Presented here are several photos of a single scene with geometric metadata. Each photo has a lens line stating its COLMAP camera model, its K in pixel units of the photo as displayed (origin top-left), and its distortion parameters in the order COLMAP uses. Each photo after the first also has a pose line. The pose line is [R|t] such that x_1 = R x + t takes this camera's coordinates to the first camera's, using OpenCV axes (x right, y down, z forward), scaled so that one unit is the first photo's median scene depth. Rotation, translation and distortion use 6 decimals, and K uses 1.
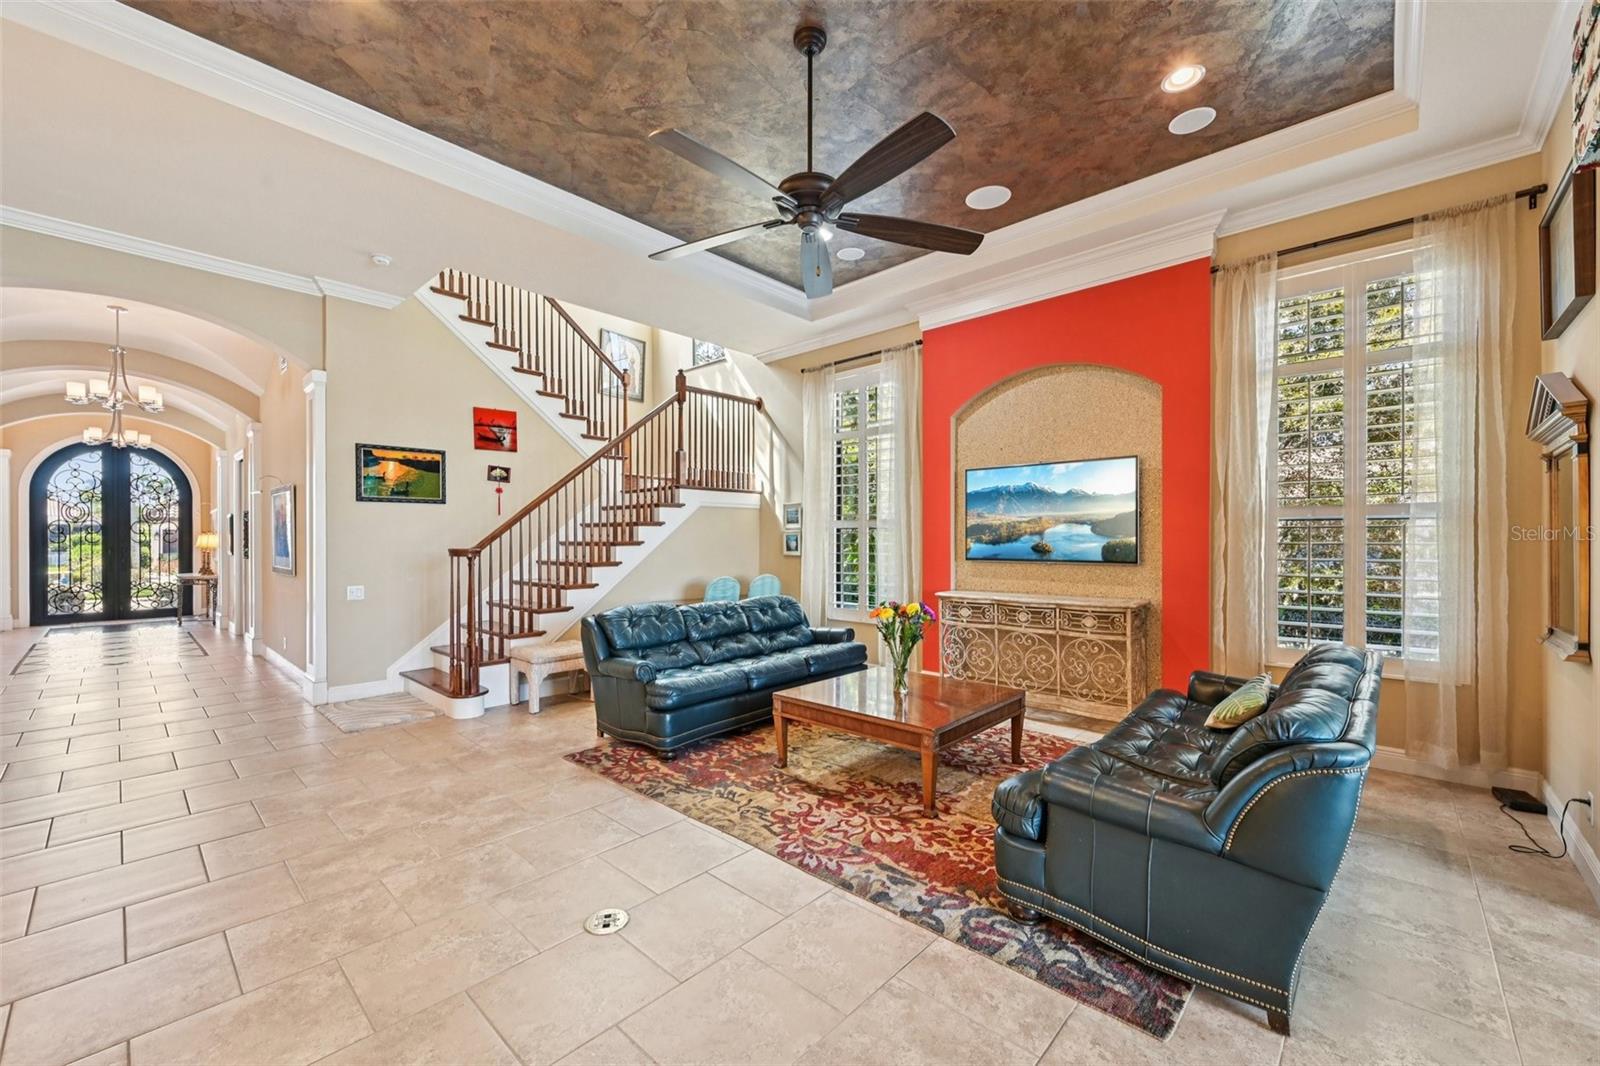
lens RADIAL K [[636.8, 0, 799.0], [0, 636.8, 541.1], [0, 0, 1]] dist [-0.000519, -0.000089]
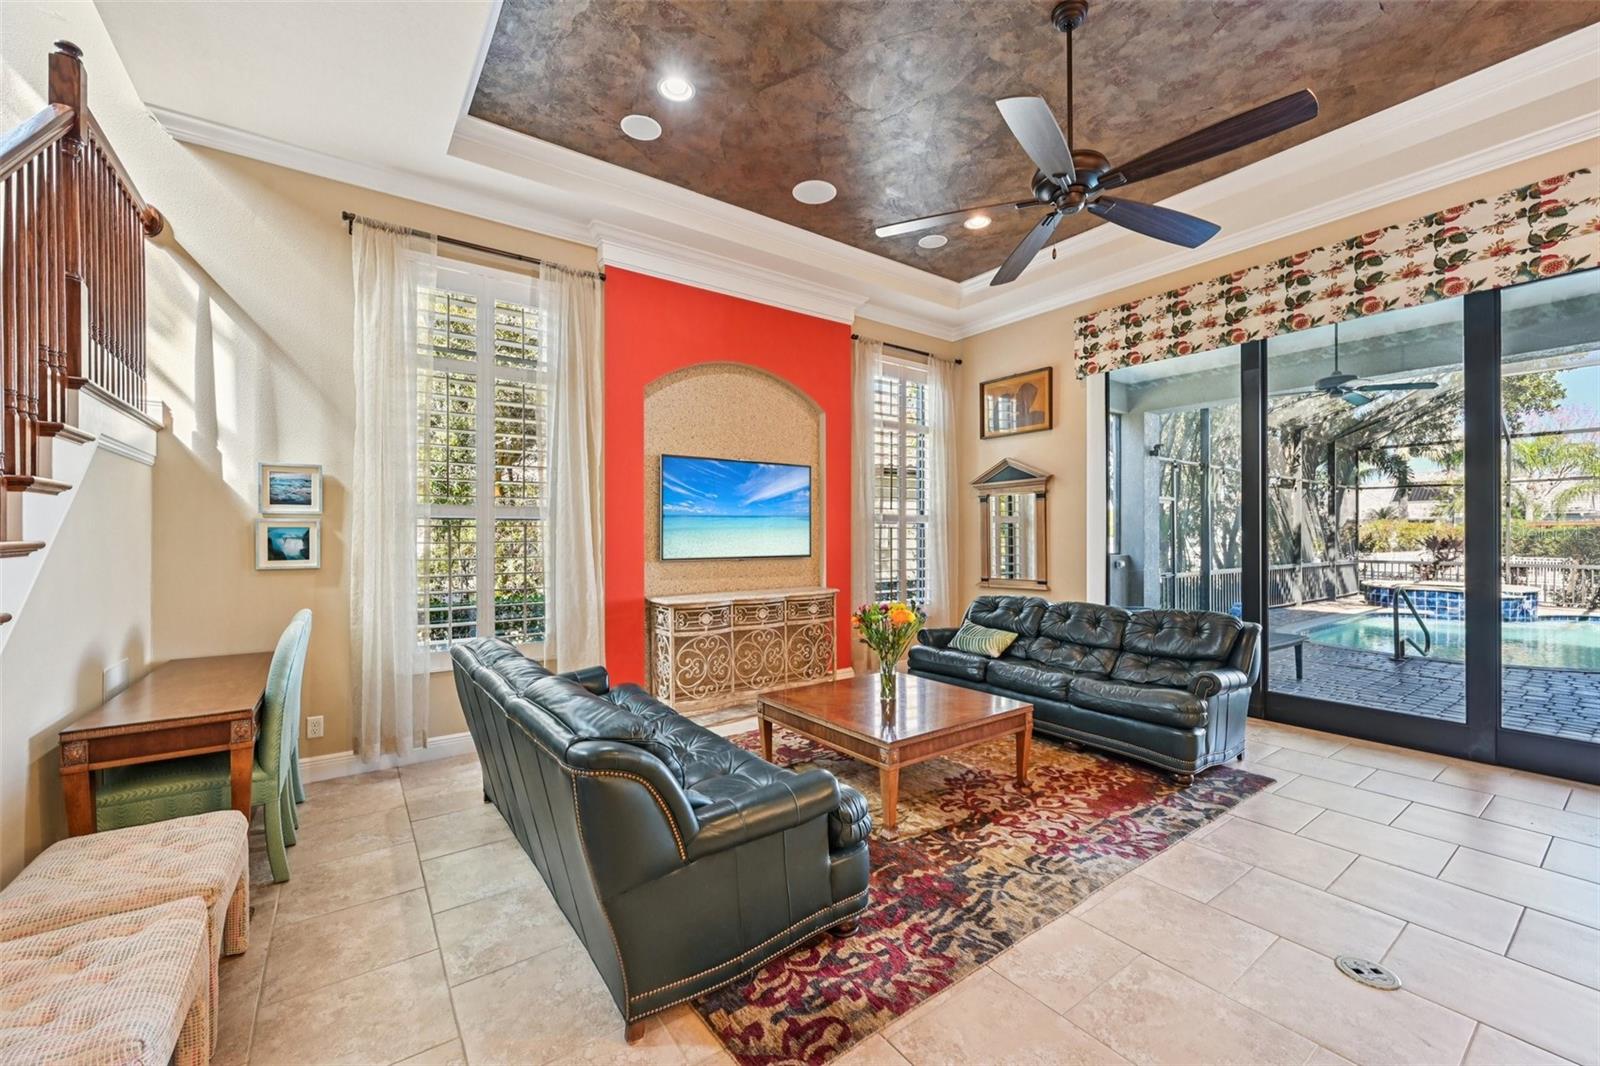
lens RADIAL K [[636.8, 0, 804.4], [0, 636.8, 534.9], [0, 0, 1]] dist [-0.000519, -0.000089]
pose [[0.191595, 0.003551, 0.981468, -0.894471], [0.003758, 0.999983, -0.004352, 0.000346], [-0.981467, 0.004522, 0.191579, 1.085670]]
